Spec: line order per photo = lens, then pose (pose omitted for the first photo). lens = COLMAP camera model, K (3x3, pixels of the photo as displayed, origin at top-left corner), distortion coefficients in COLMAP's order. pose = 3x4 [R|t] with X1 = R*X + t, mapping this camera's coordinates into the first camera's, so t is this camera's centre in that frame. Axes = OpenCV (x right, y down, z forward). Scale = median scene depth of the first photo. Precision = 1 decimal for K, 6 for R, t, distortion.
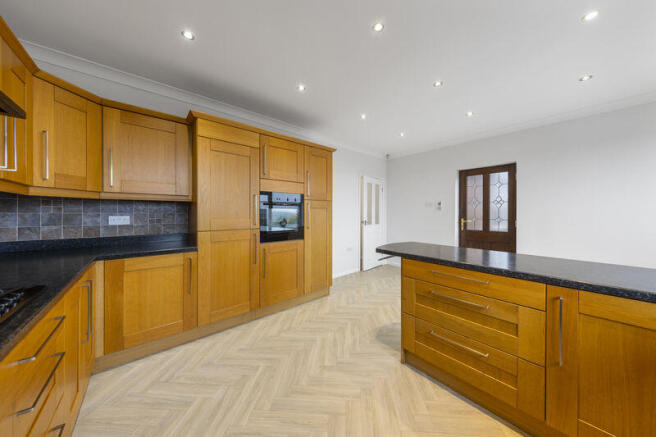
lens RADIAL K [[225.6, 0, 328.9], [0, 225.6, 213.9], [0, 0, 1]] dist [-0.008696, -0.000366]
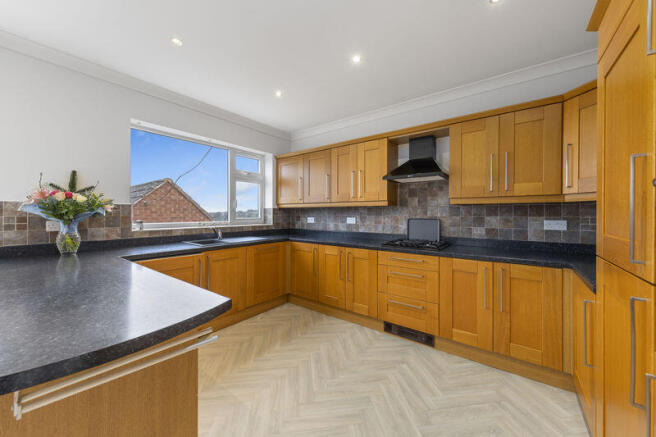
lens RADIAL K [[241.9, 0, 338.7], [0, 241.9, 217.1], [0, 0, 1]] dist [0.000030, -0.000174]
pose [[-0.977094, 0.000381, -0.212806, 0.110233], [-0.001726, 0.999951, 0.009714, -0.014466], [0.212799, 0.009859, -0.977046, 1.715427]]
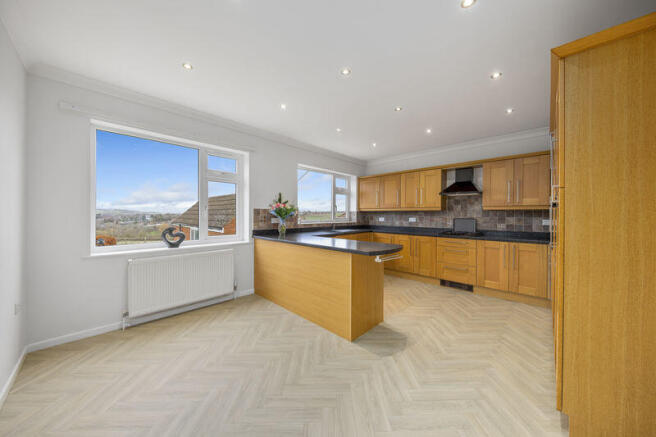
lens RADIAL K [[225.6, 0, 333.3], [0, 225.6, 217.8], [0, 0, 1]] dist [-0.008696, -0.000366]
pose [[-0.996923, -0.006039, -0.078153, 0.802561], [-0.006763, 0.999937, 0.009005, -0.008657], [0.078094, 0.009506, -0.996901, 2.546953]]
